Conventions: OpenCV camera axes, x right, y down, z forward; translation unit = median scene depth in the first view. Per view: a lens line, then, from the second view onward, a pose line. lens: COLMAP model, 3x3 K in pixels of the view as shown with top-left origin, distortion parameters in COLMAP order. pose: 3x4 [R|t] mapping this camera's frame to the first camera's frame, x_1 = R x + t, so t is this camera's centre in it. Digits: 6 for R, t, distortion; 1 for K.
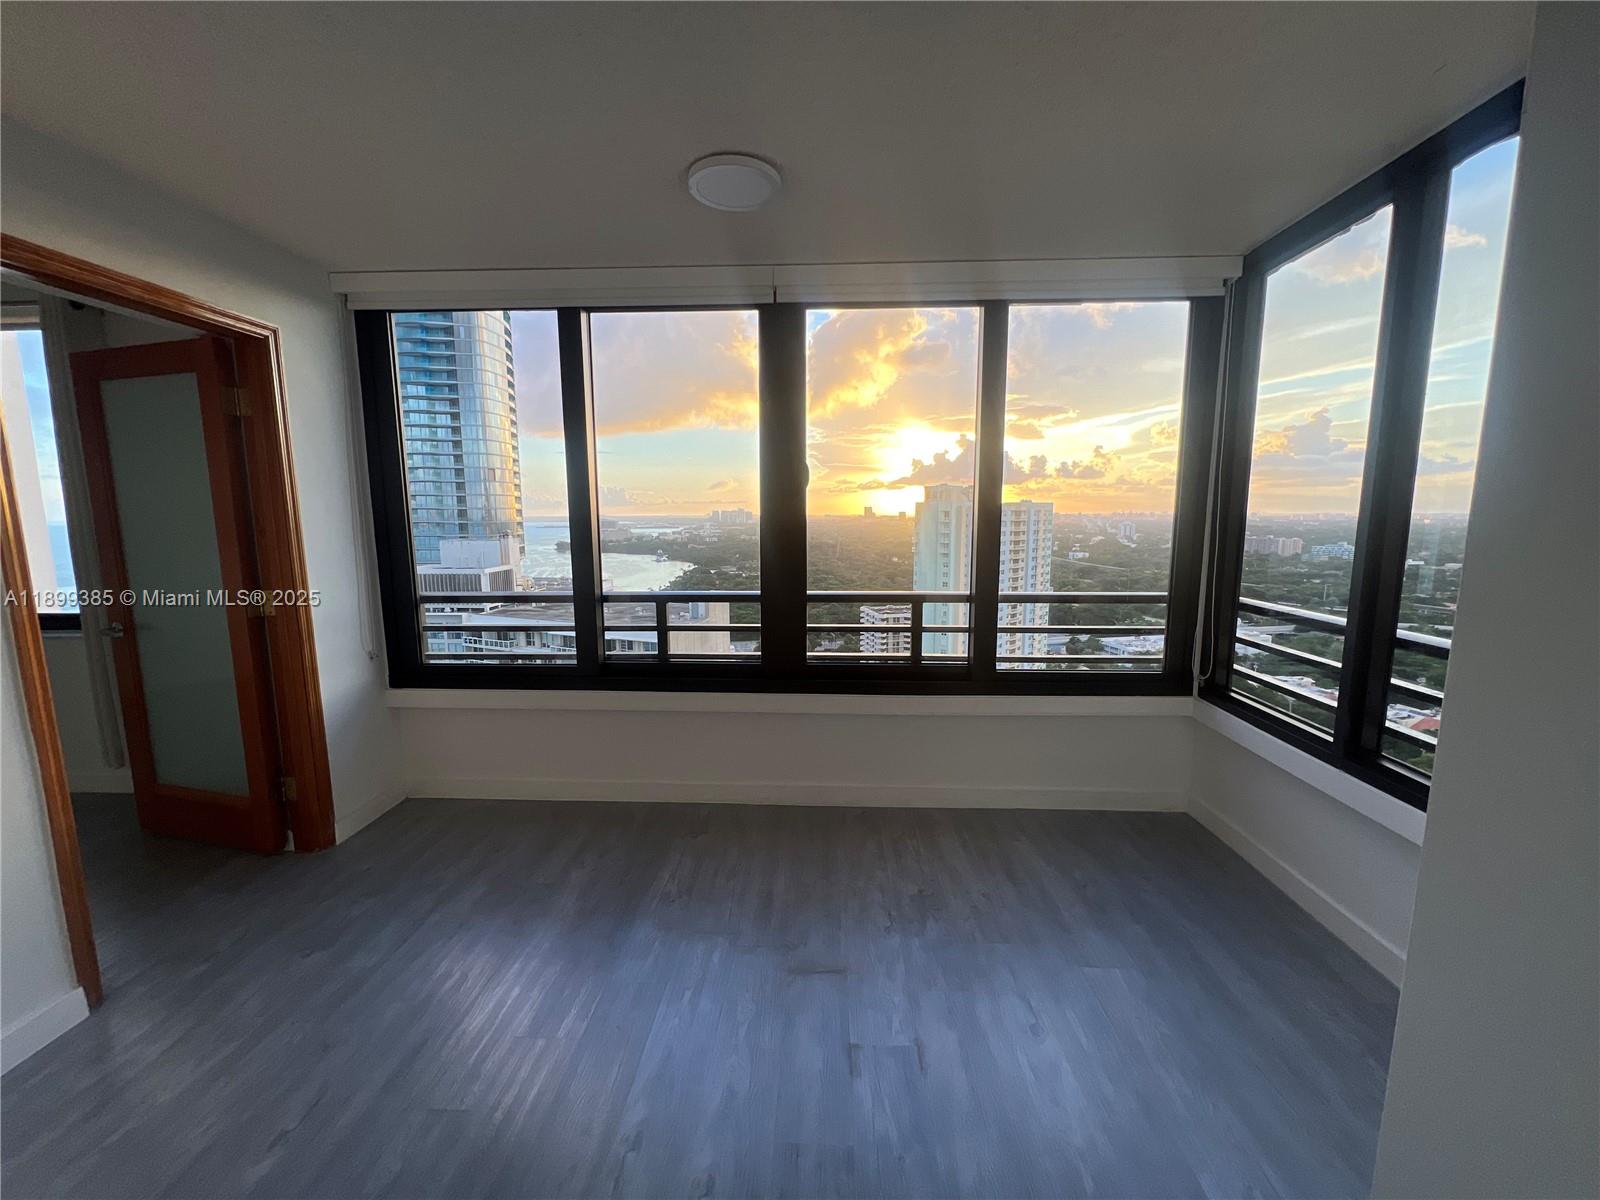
lens RADIAL K [[645.0, 0, 792.9], [0, 645.0, 603.8], [0, 0, 1]] dist [0.001673, -0.000028]
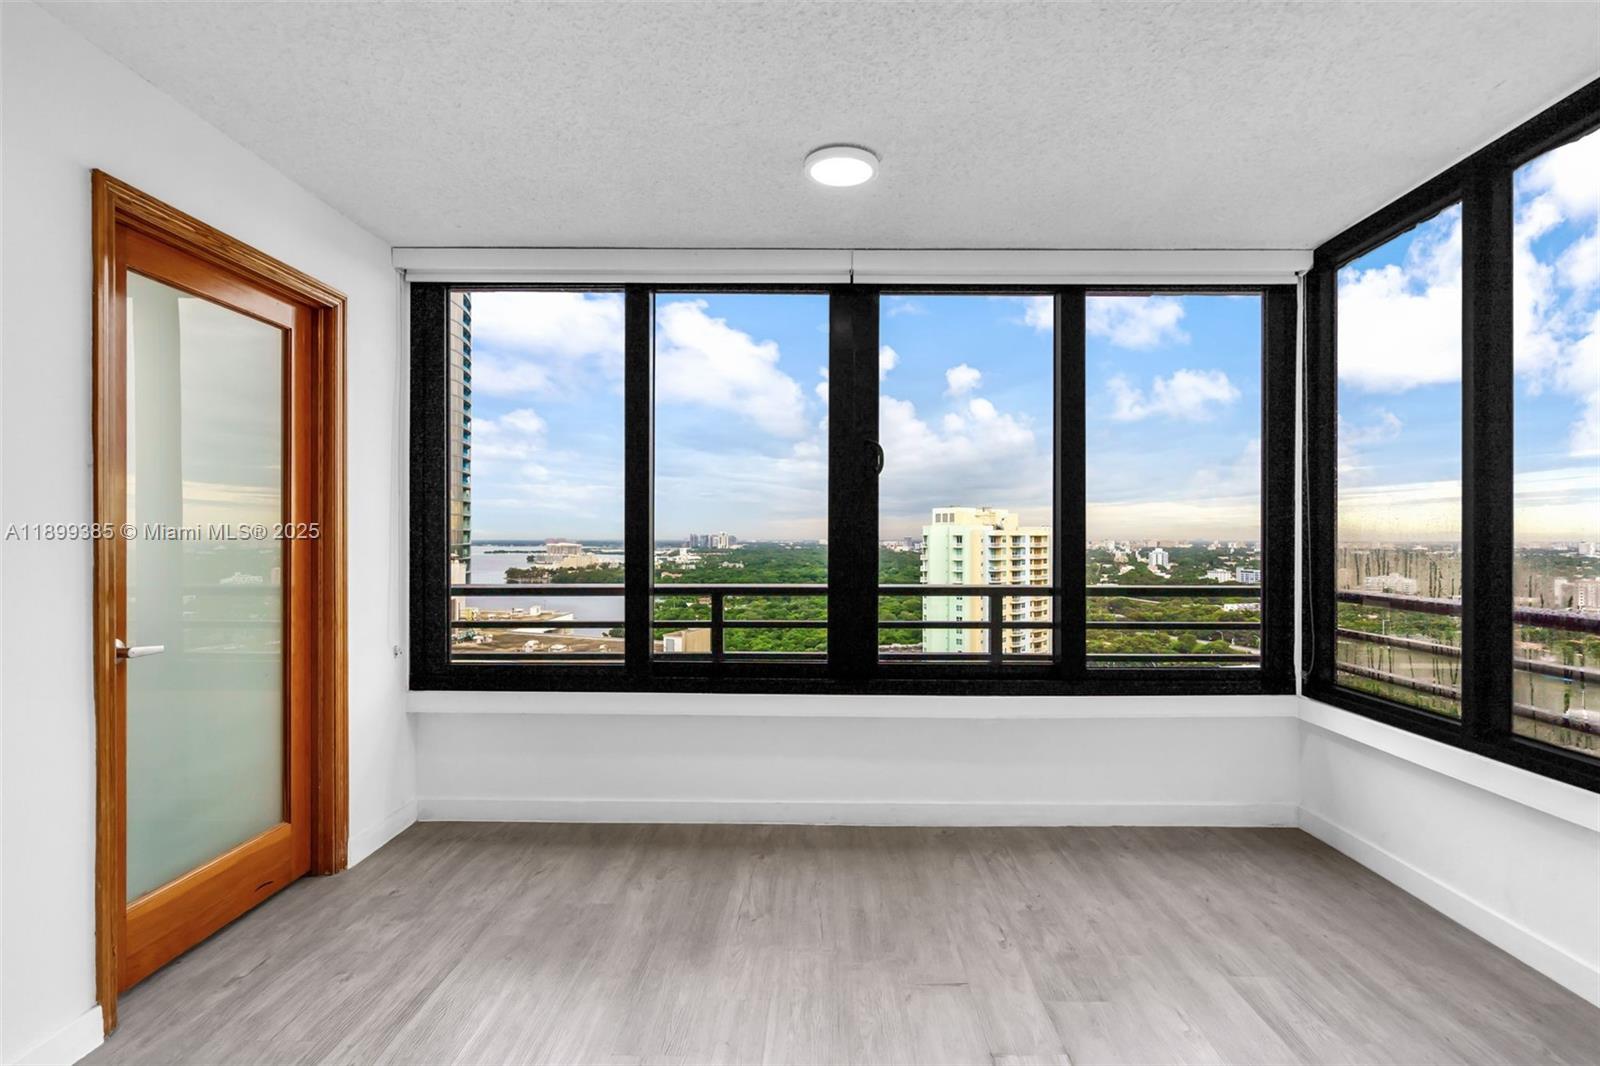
lens RADIAL K [[744.4, 0, 813.6], [0, 744.4, 538.3], [0, 0, 1]] dist [0.000486, 0.000396]
pose [[0.999152, 0.006332, 0.040692, -0.119862], [-0.000642, 0.990383, -0.138349, 0.068512], [-0.041177, 0.138206, 0.989547, -0.064177]]
